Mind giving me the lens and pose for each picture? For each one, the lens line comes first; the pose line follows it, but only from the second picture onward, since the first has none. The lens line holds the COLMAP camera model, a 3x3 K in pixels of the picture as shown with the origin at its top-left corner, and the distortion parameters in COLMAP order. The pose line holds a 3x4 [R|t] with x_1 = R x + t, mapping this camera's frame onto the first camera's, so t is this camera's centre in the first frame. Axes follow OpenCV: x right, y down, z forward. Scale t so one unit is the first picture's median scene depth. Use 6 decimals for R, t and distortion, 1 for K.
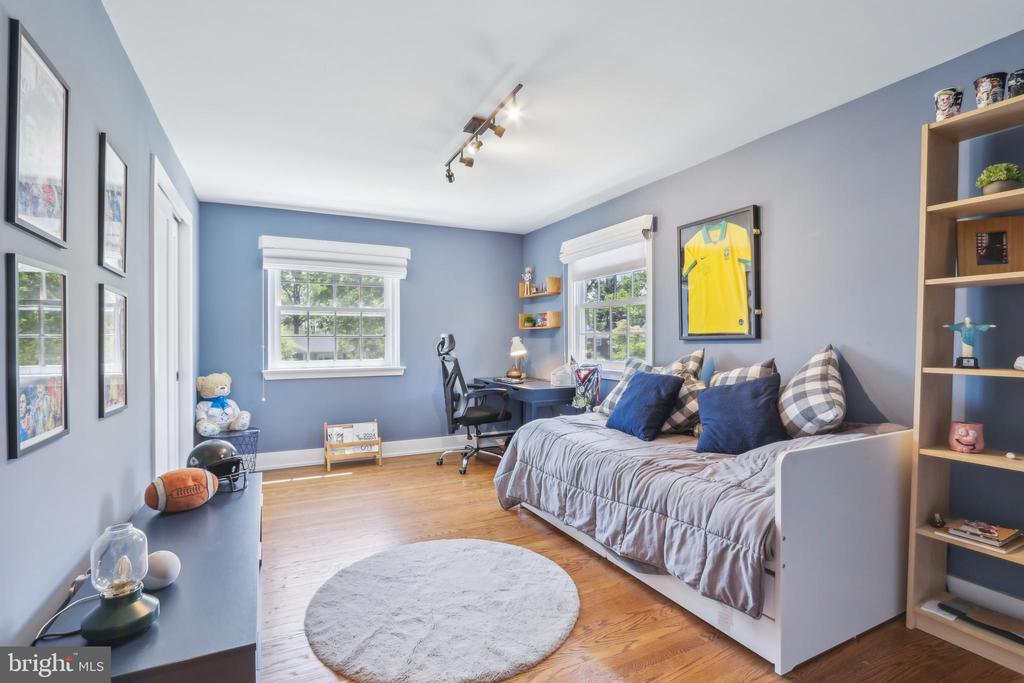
lens RADIAL K [[491.7, 0, 505.0], [0, 491.7, 339.7], [0, 0, 1]] dist [-0.012778, 0.000512]
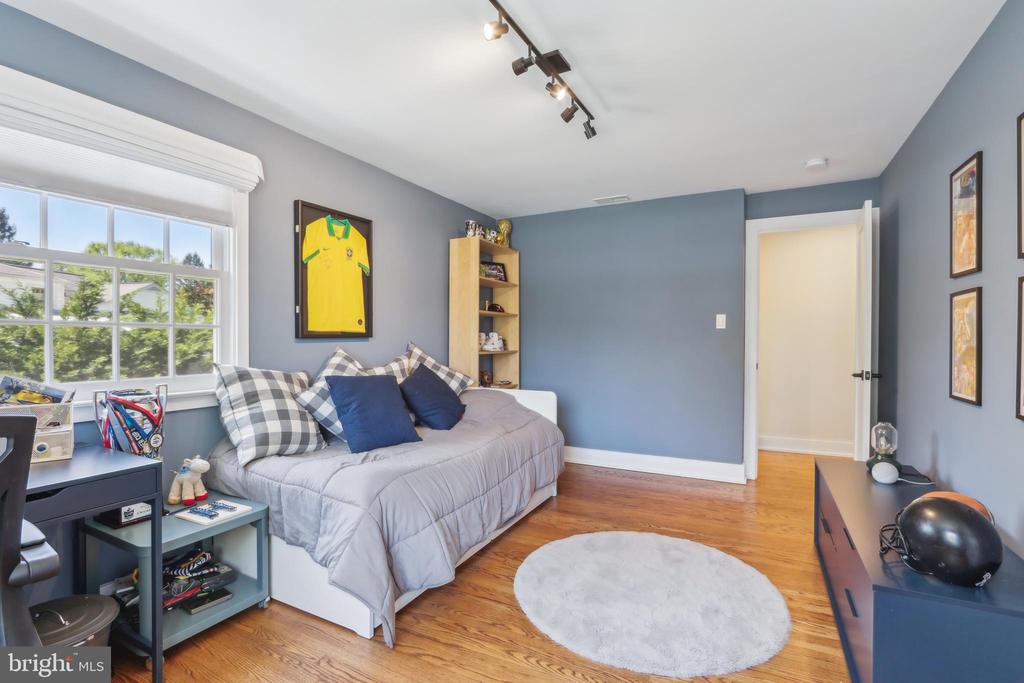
lens RADIAL K [[491.7, 0, 505.0], [0, 491.7, 339.7], [0, 0, 1]] dist [-0.012778, 0.000512]
pose [[-0.594489, -0.001204, 0.804103, -0.570715], [0.001427, 0.999996, 0.002552, 0.000901], [-0.804102, 0.002665, -0.594485, 1.359952]]
